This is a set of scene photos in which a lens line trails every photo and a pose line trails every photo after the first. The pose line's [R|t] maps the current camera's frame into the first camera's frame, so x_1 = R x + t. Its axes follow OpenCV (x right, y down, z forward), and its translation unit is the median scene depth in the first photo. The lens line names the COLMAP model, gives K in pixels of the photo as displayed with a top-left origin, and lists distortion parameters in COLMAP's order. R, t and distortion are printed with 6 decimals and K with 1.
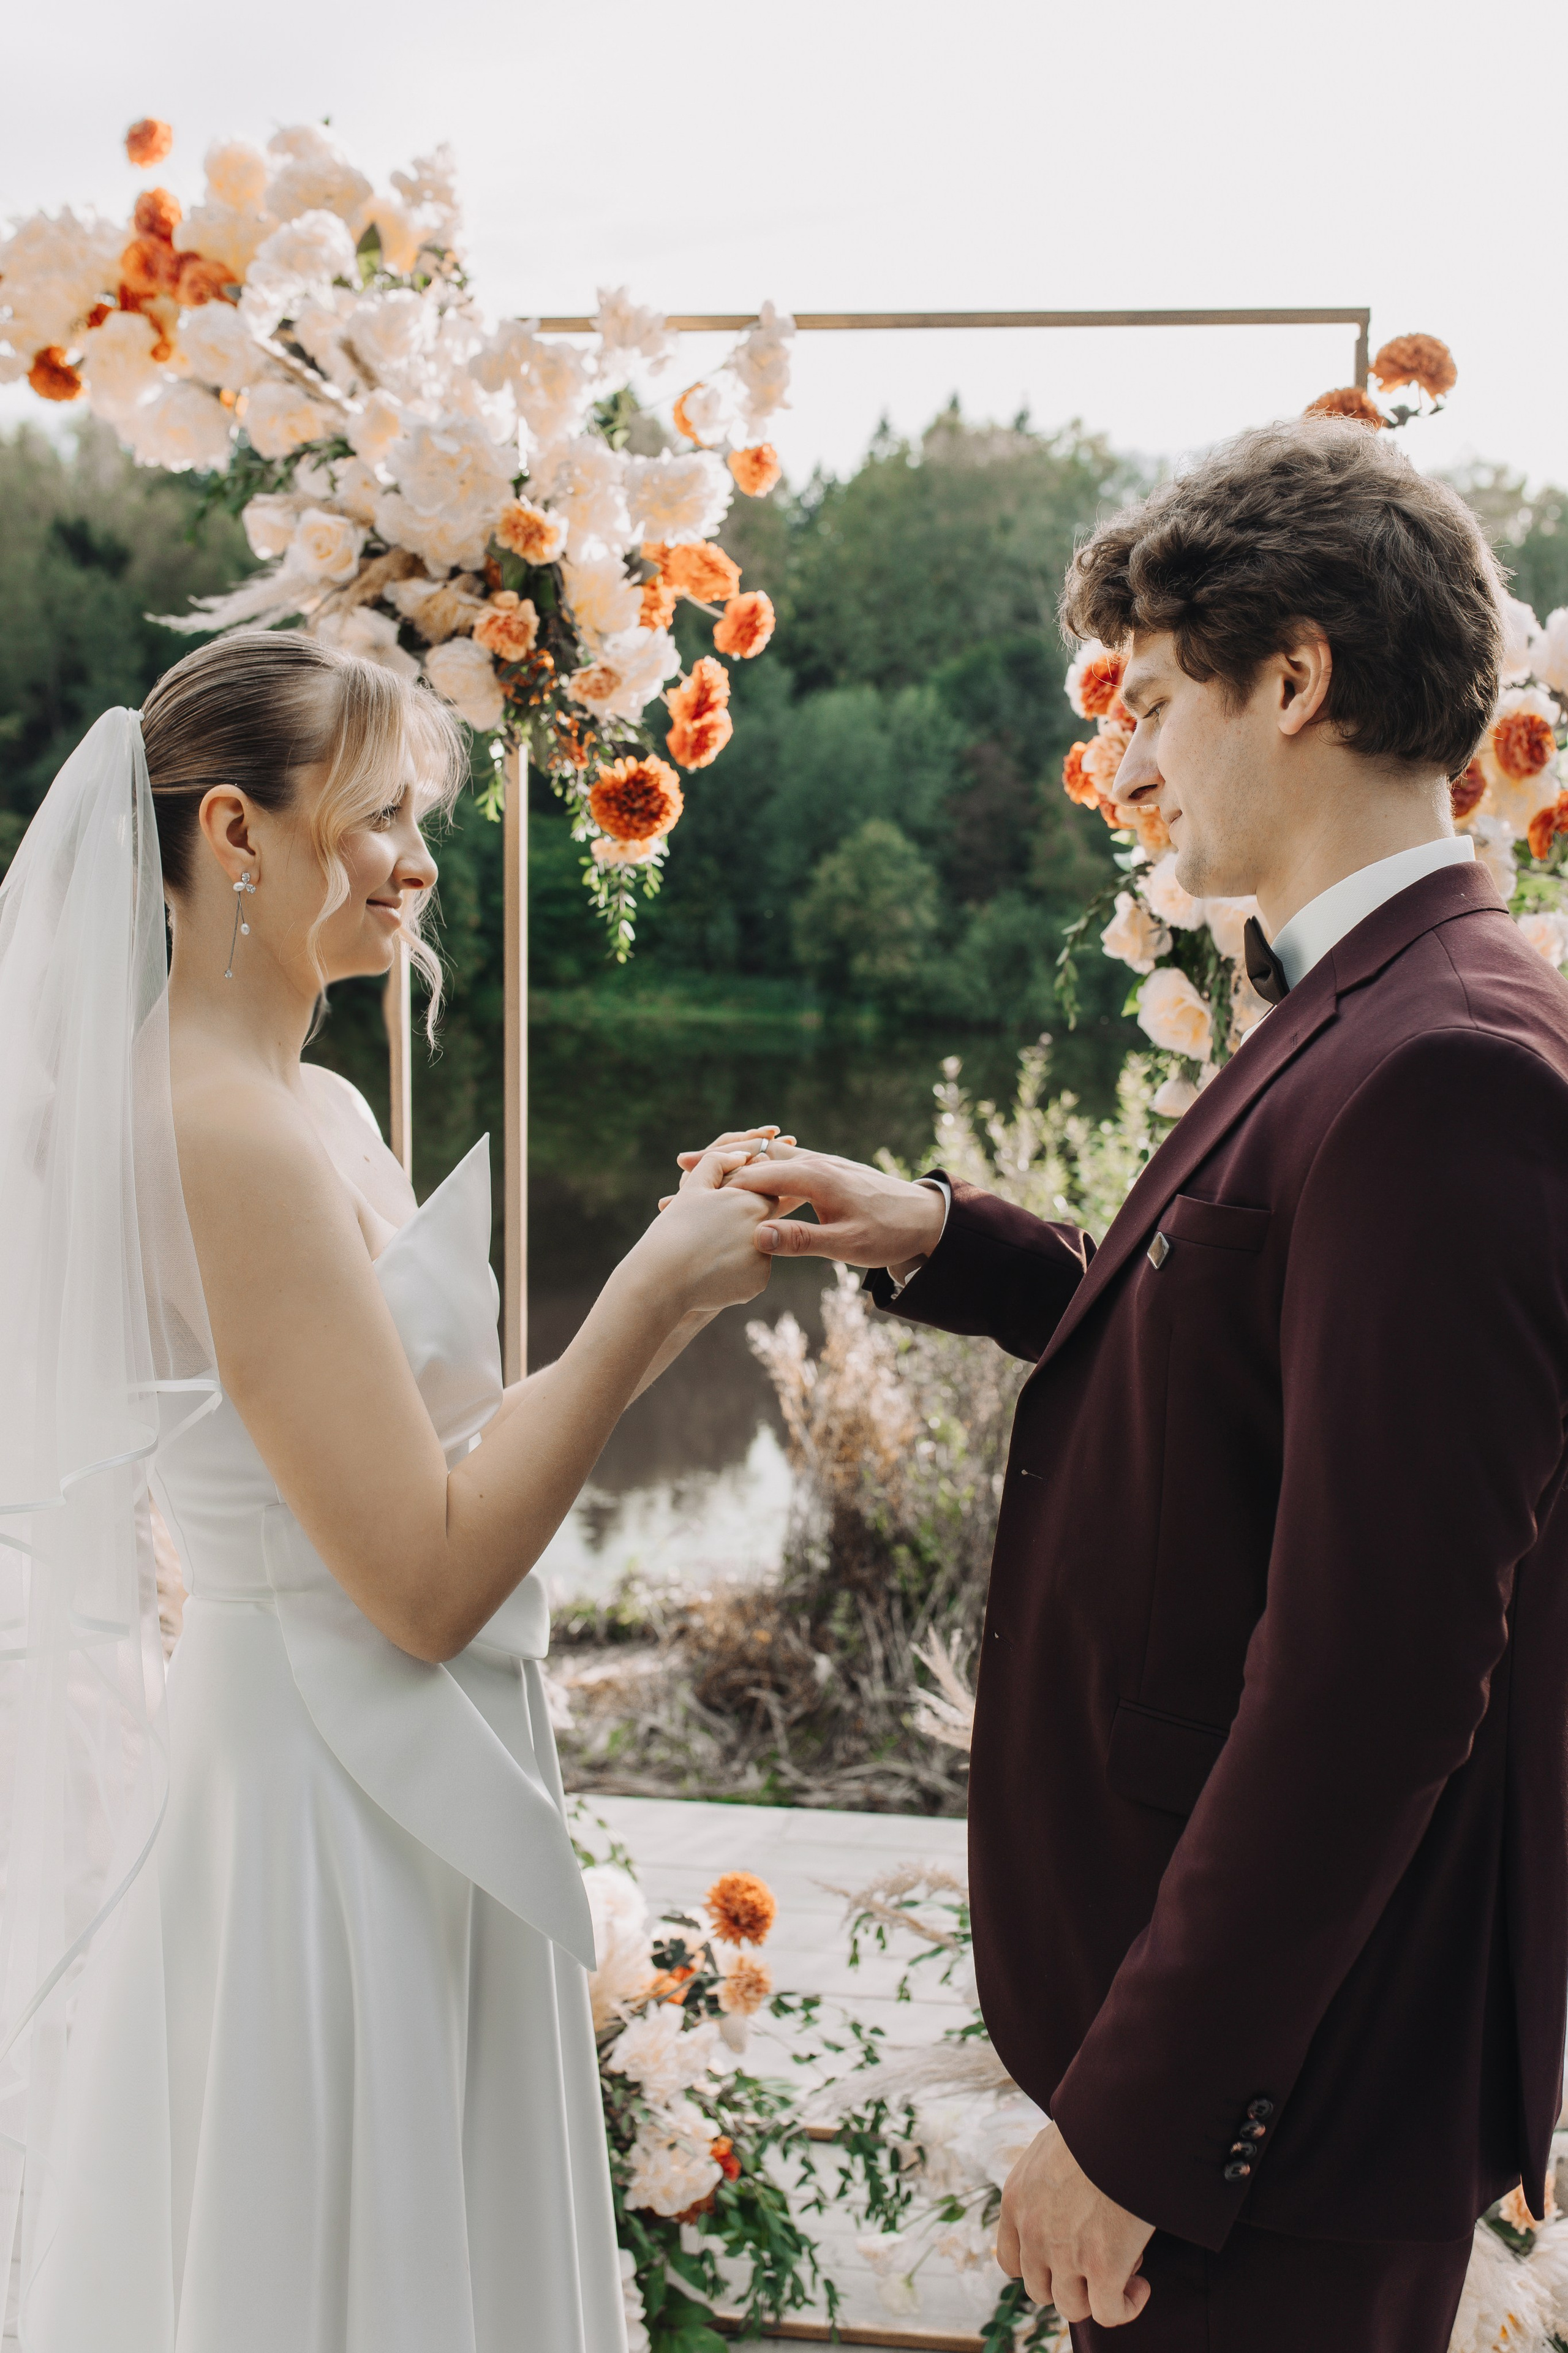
lens RADIAL K [[2256.8, 0, 793.2], [0, 2256.8, 1173.3], [0, 0, 1]] dist [-0.001074, 0.000000]
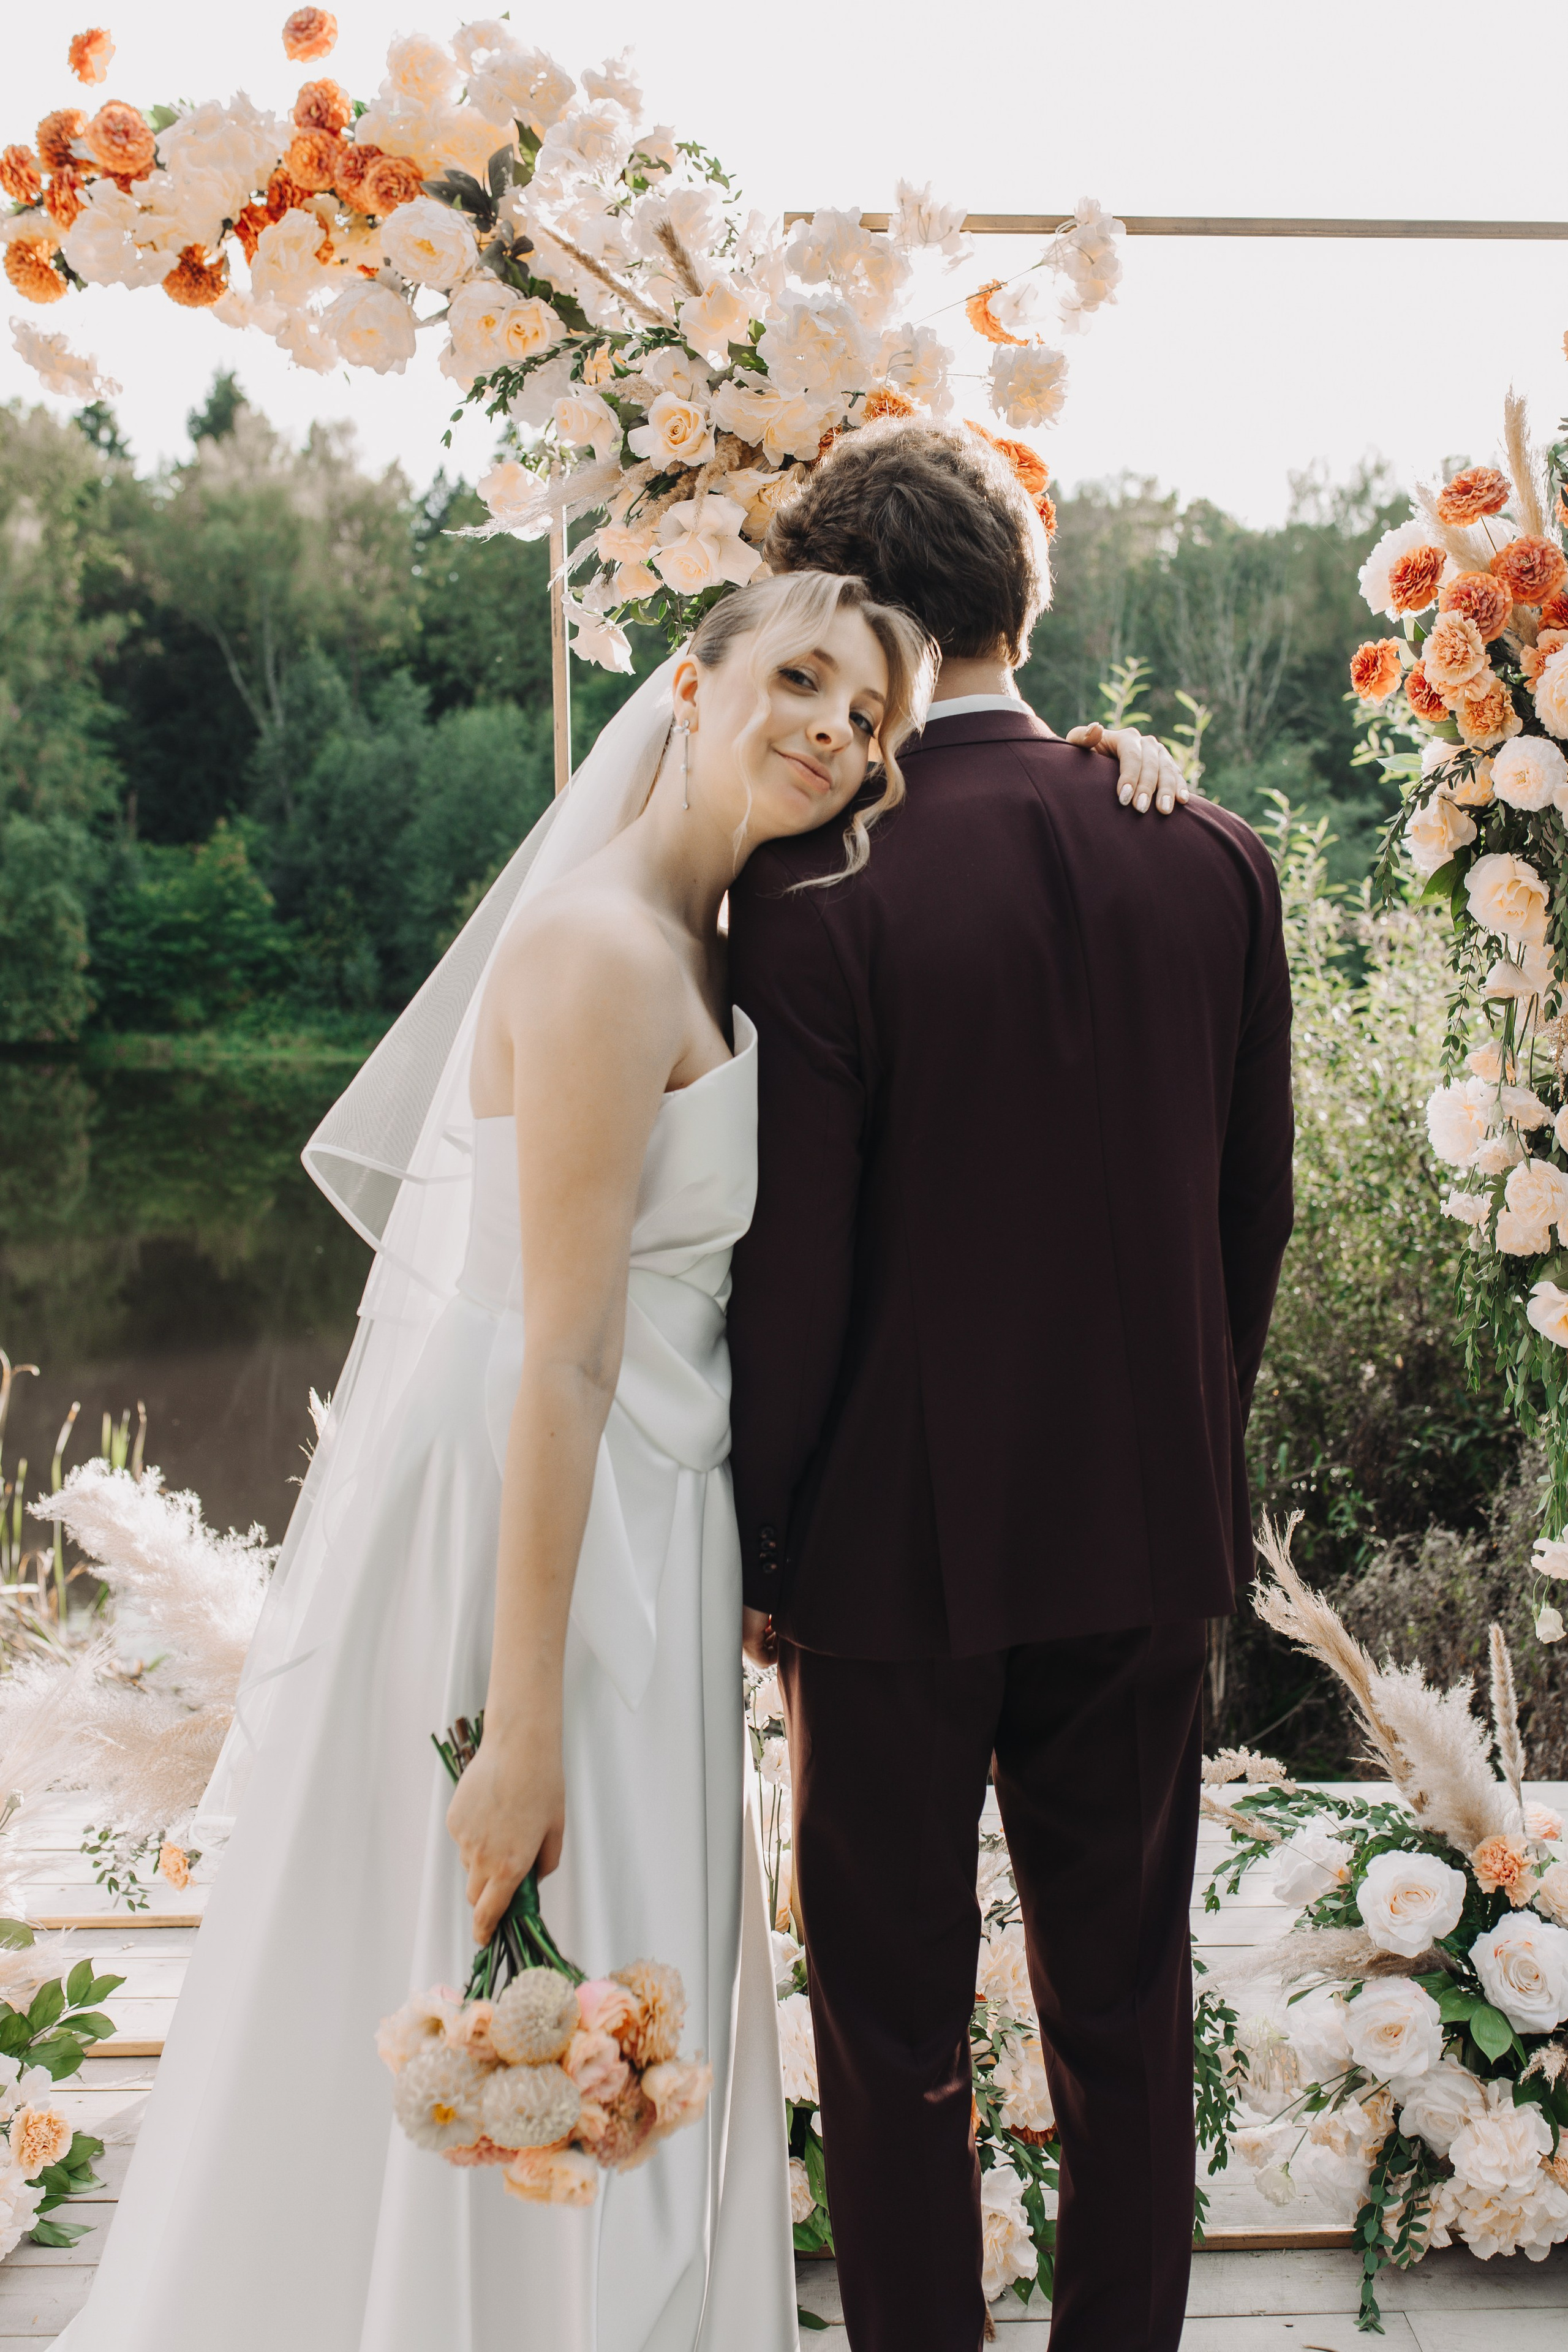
lens RADIAL K [[2393.0, 0, 822.1], [0, 2393.0, 1156.7], [0, 0, 1]] dist [0.003644, 0.000000]
pose [[0.987497, -0.032808, 0.154187, -0.293270], [0.036610, 0.999090, -0.021879, 0.057173], [-0.153329, 0.027251, 0.987799, -0.024815]]
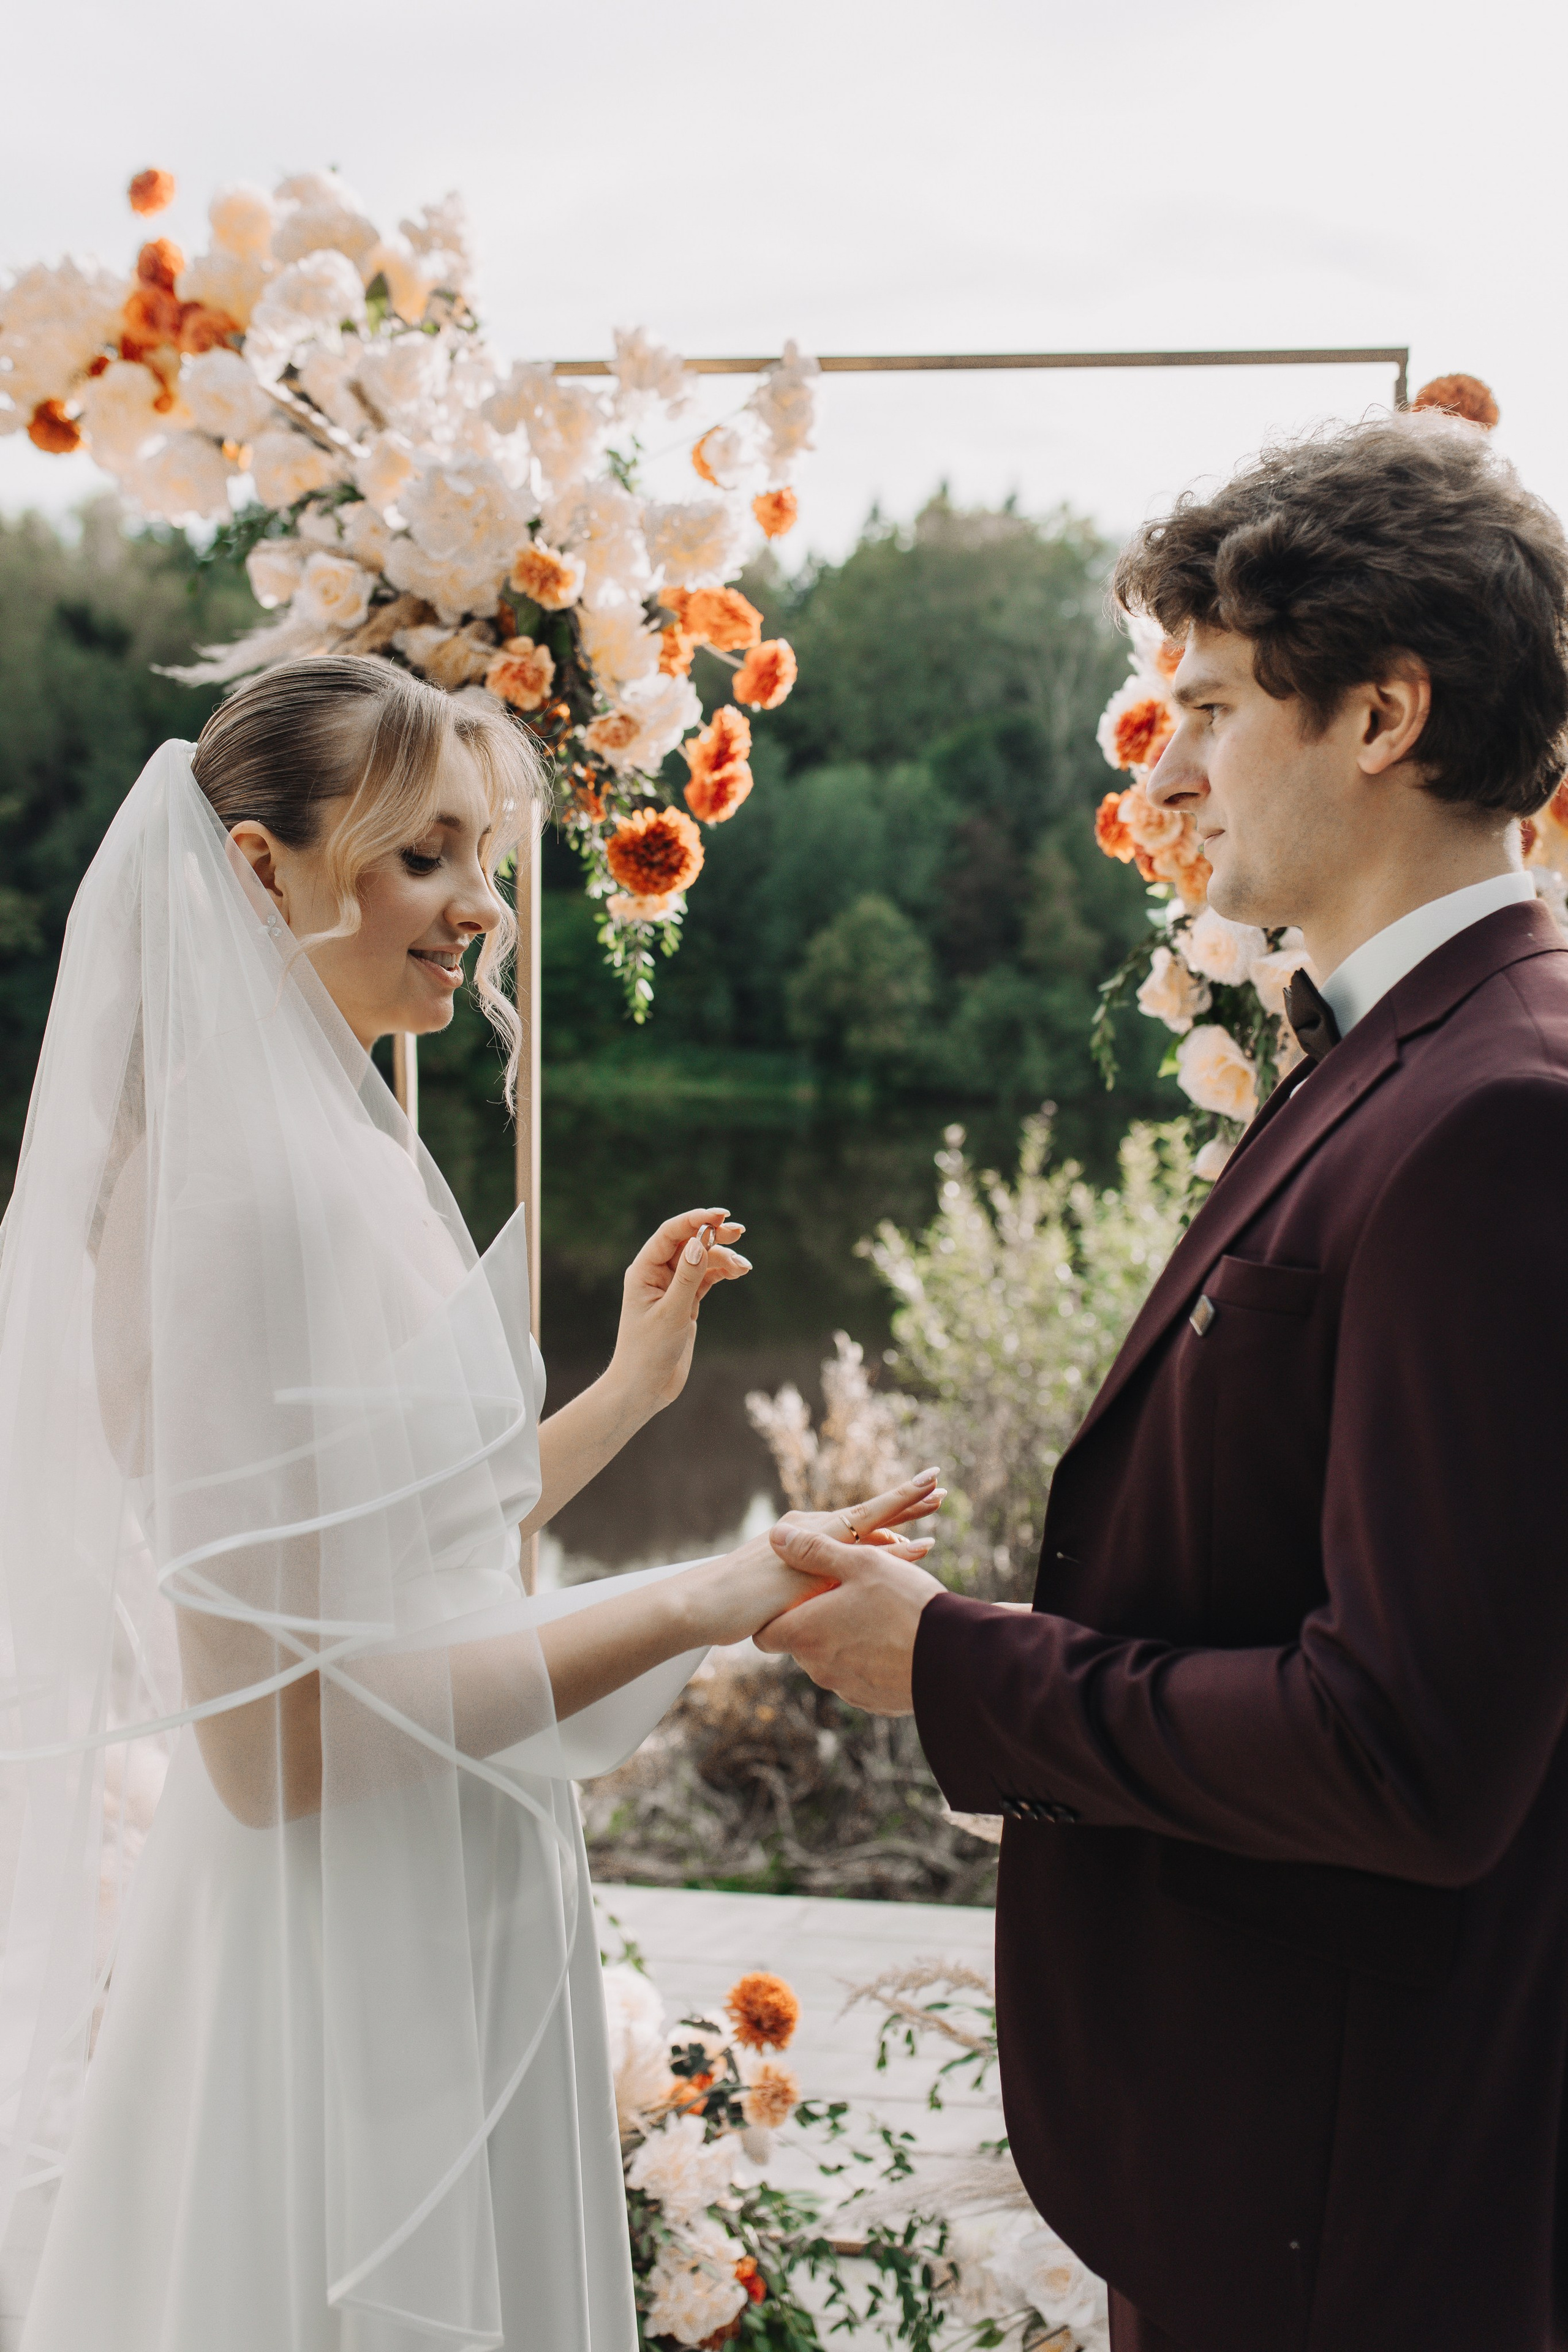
lens RADIAL K [[2256.0, 0, 793.8], [0, 2256.0, 1179.5], [0, 0, 1]] dist [-0.001074, 0.000000]
pose [[0.999990, -0.003699, 0.002330, -0.012641], [0.003767, 0.999552, -0.029701, 0.002461], [-0.002219, 0.029709, 0.999556, 0.039916]]
